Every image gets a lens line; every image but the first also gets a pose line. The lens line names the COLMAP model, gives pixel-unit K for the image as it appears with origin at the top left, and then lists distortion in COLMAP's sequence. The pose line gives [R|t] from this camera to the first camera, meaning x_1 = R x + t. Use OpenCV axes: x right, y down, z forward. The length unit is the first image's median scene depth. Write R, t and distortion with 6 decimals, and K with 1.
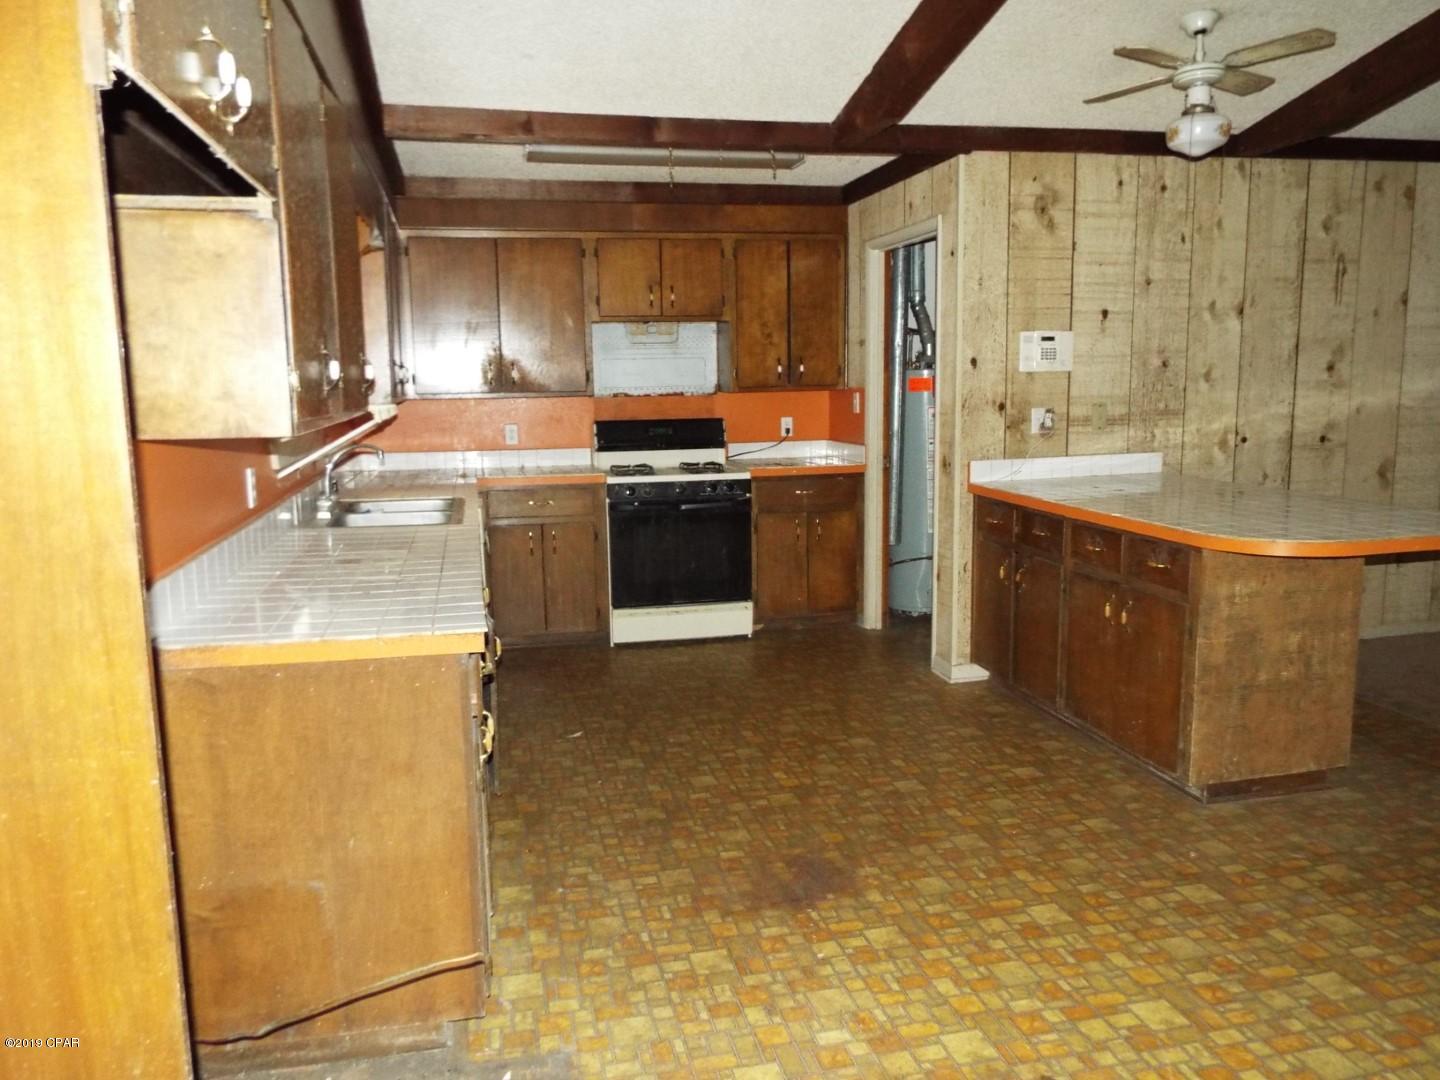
lens RADIAL K [[1088.1, 0, 718.8], [0, 1088.1, 537.6], [0, 0, 1]] dist [0.025449, -0.007266]
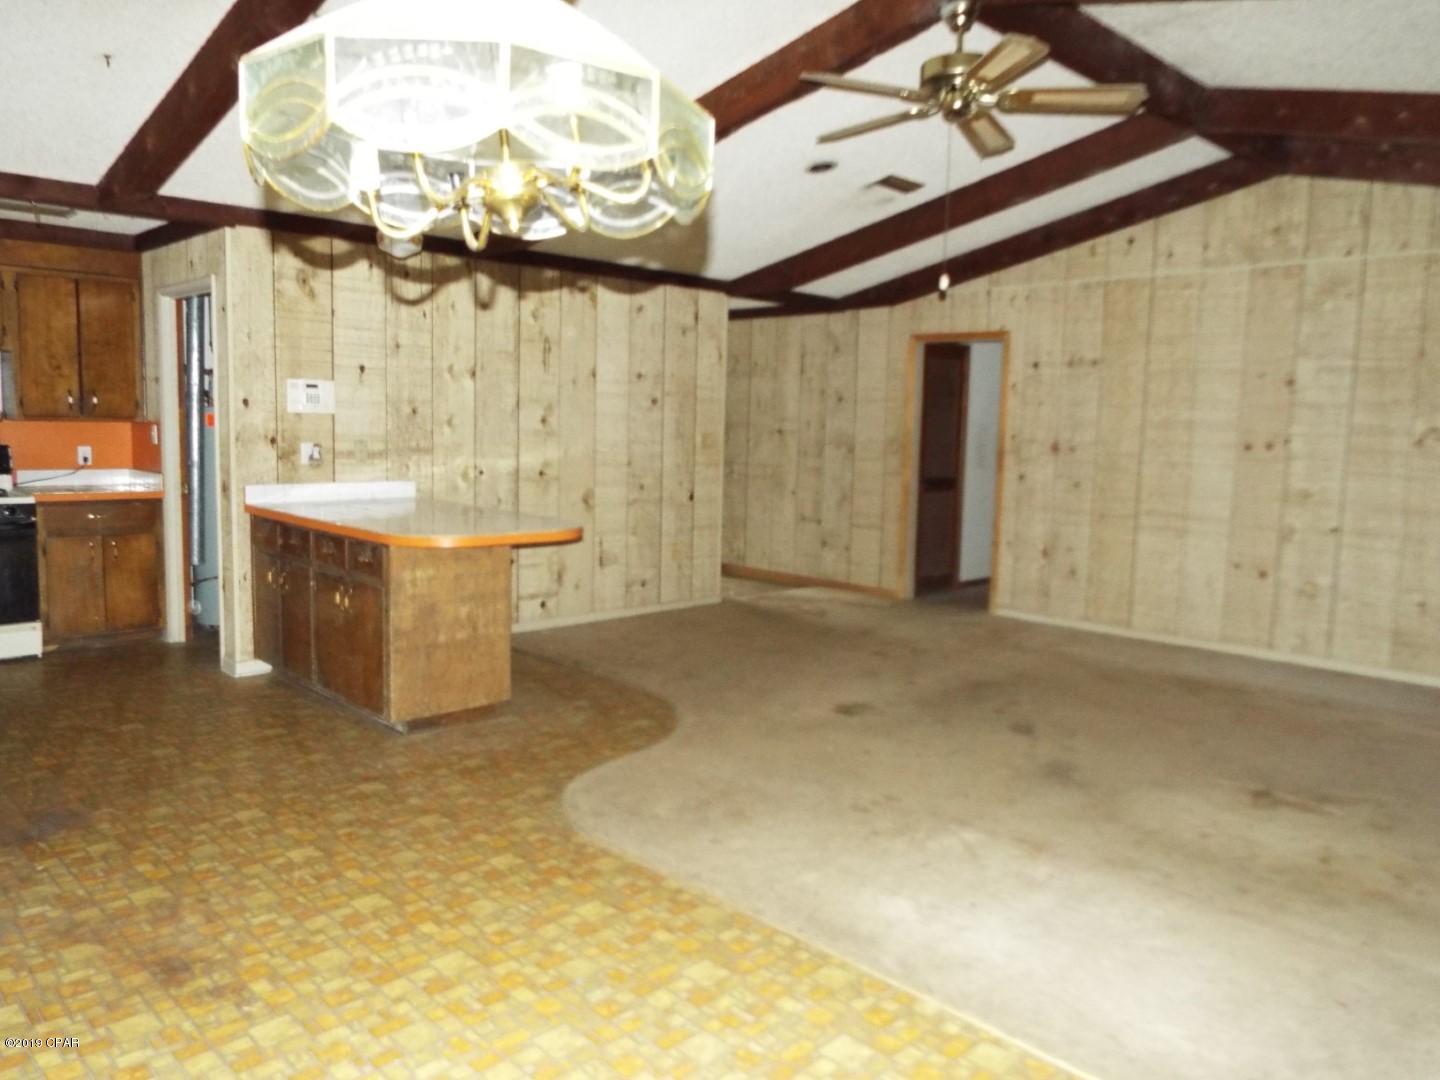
lens RADIAL K [[1088.1, 0, 714.1], [0, 1088.1, 541.4], [0, 0, 1]] dist [0.025449, -0.007266]
pose [[0.865630, -0.015961, 0.500430, 0.077033], [0.034657, 0.999005, -0.028084, 0.040565], [-0.499484, 0.041654, 0.865321, -0.271468]]
